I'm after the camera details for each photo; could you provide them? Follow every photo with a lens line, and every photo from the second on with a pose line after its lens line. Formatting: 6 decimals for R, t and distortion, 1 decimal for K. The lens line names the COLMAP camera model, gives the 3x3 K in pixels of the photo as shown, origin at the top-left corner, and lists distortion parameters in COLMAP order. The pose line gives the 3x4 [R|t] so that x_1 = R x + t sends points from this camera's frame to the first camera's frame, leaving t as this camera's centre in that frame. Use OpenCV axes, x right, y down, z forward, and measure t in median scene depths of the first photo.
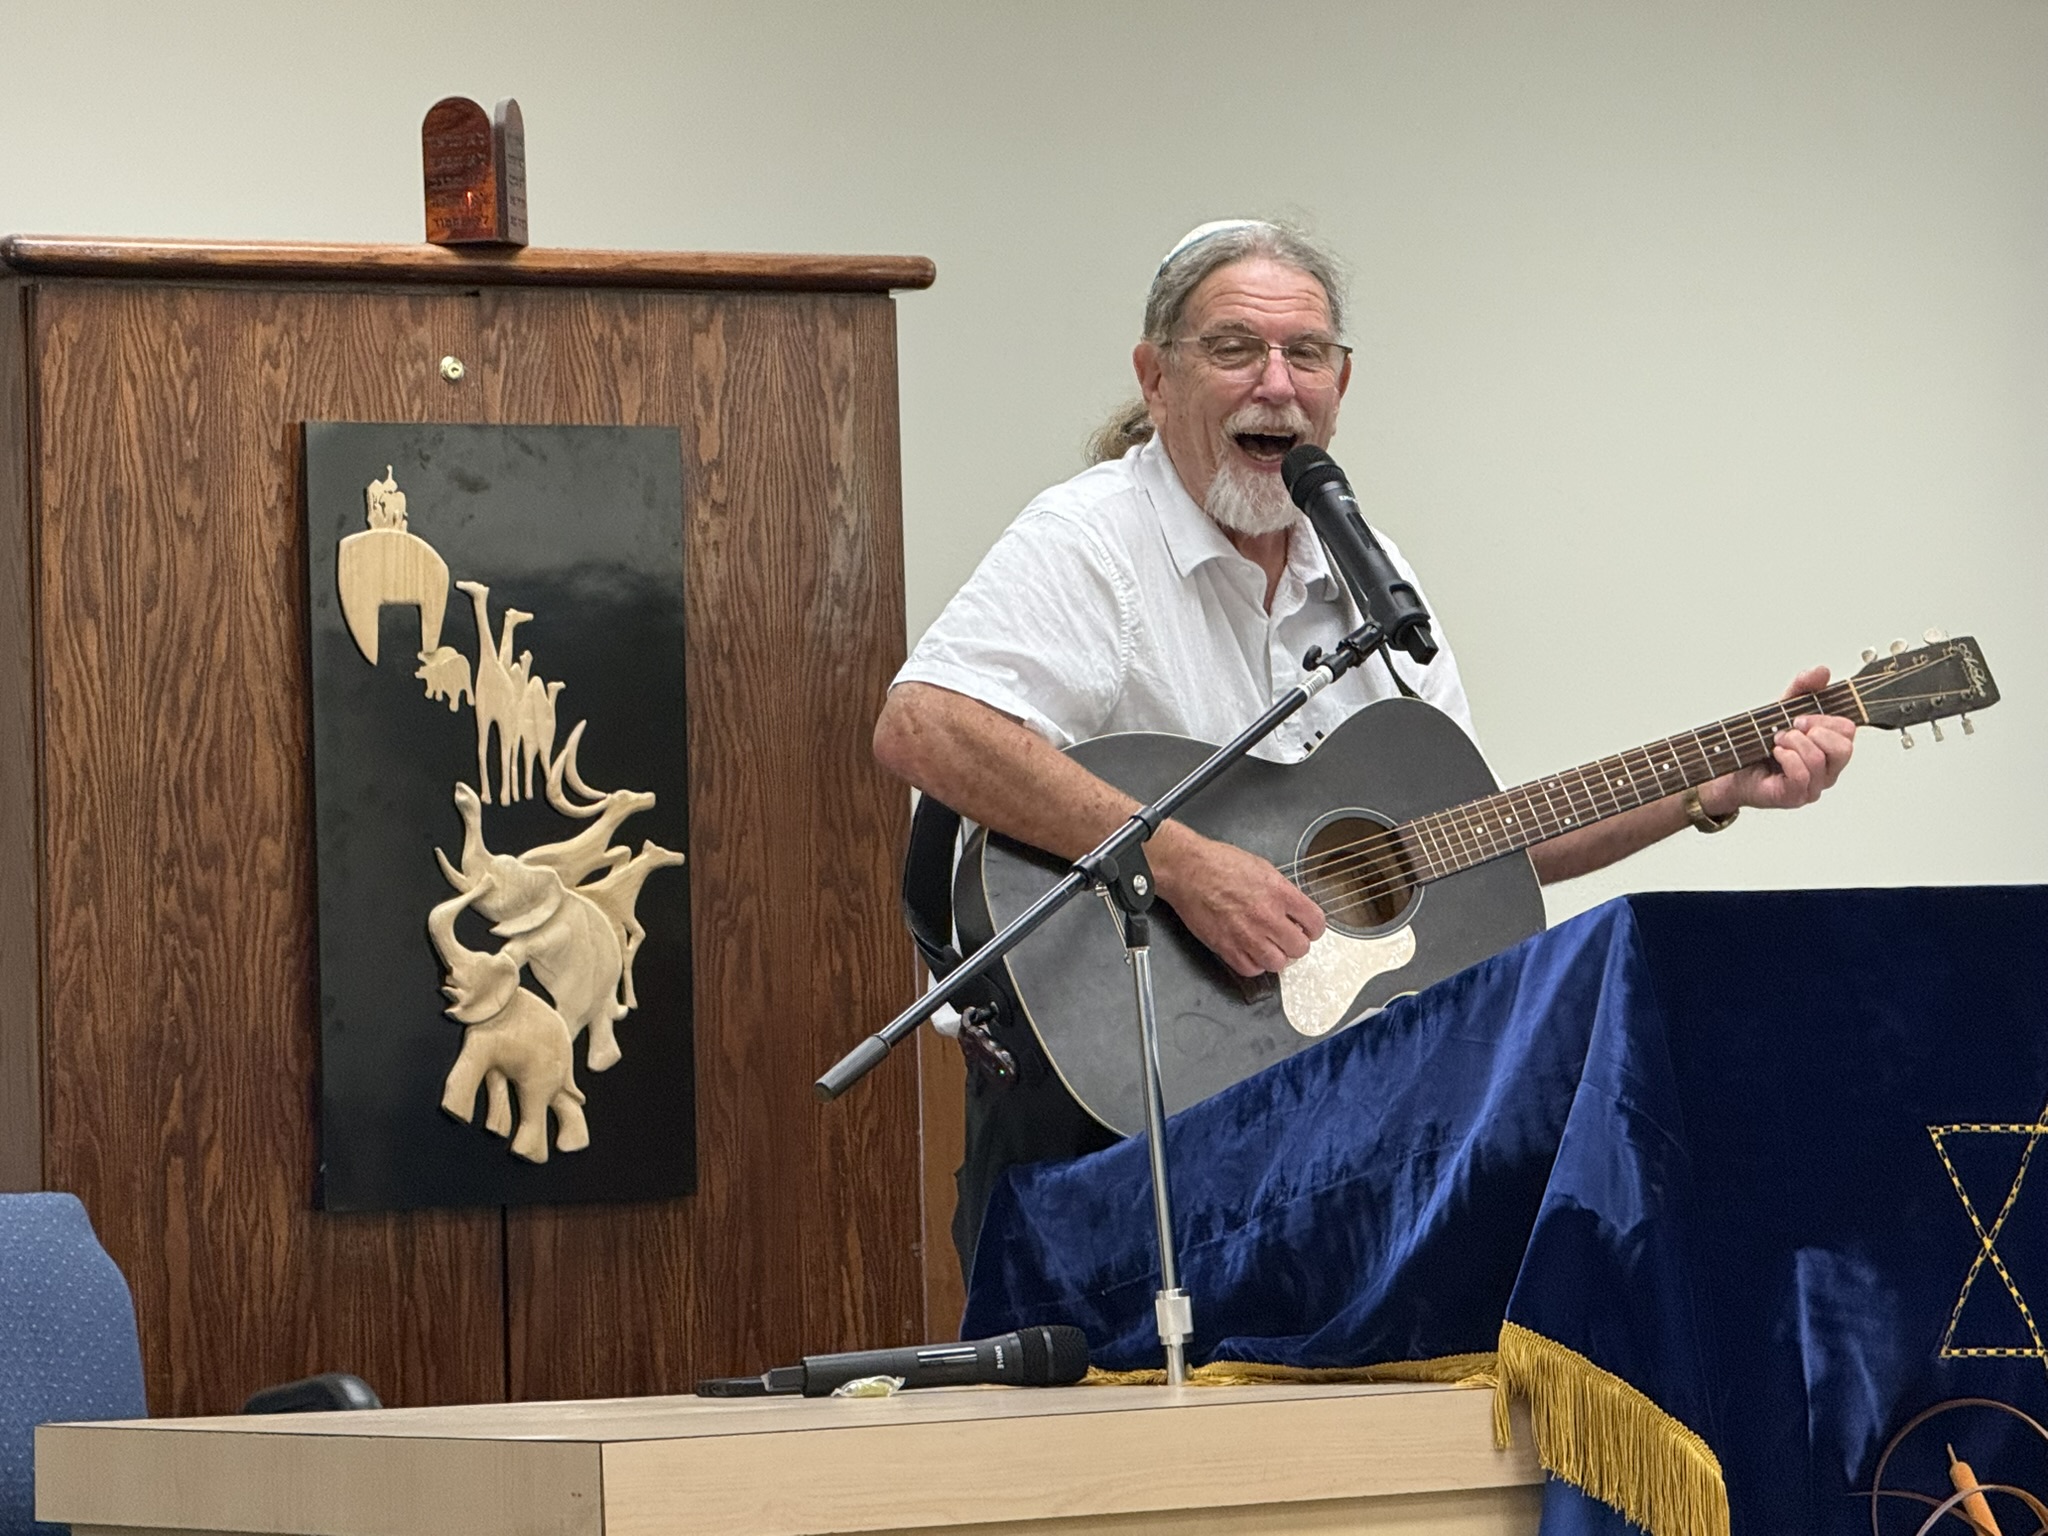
lens RADIAL K [[8764.2, 0, 925.4], [0, 8764.2, 738.4], [0, 0, 1]] dist [0.331316, 0.000000]
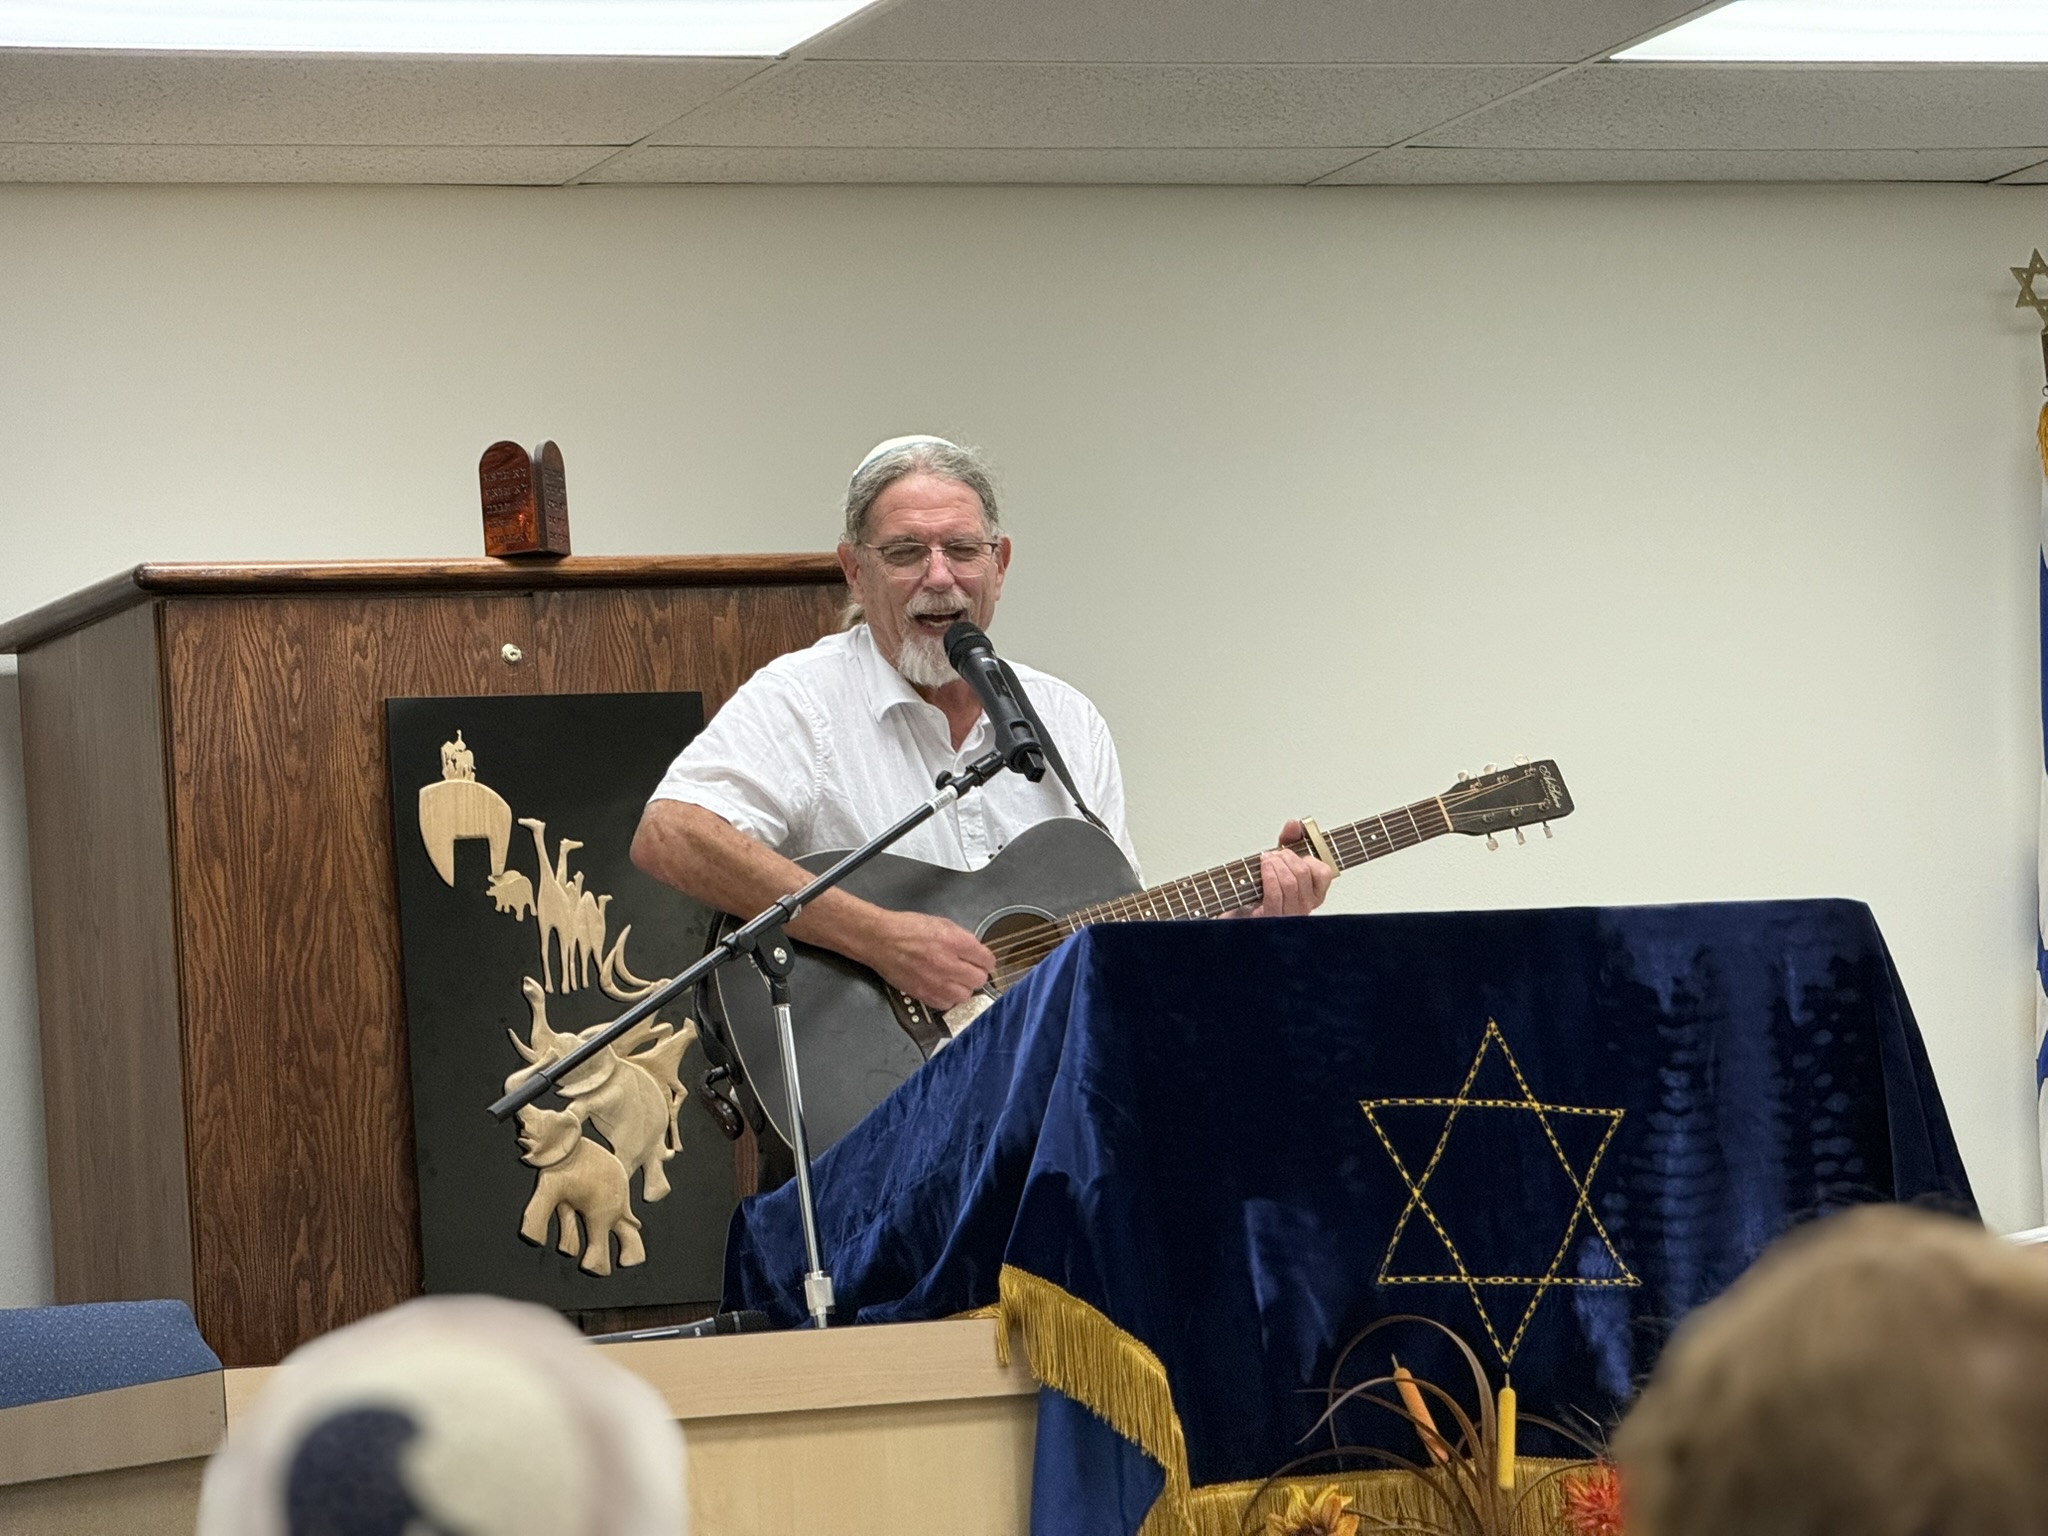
lens RADIAL K [[7231.9, 0, 940.8], [0, 7231.9, 754.1], [0, 0, 1]] dist [0.325310, 0.000000]
pose [[0.989919, -0.056239, -0.129988, 0.143904], [0.047908, 0.996645, -0.066359, 0.045243], [0.133284, 0.059463, 0.989292, -0.028801]]
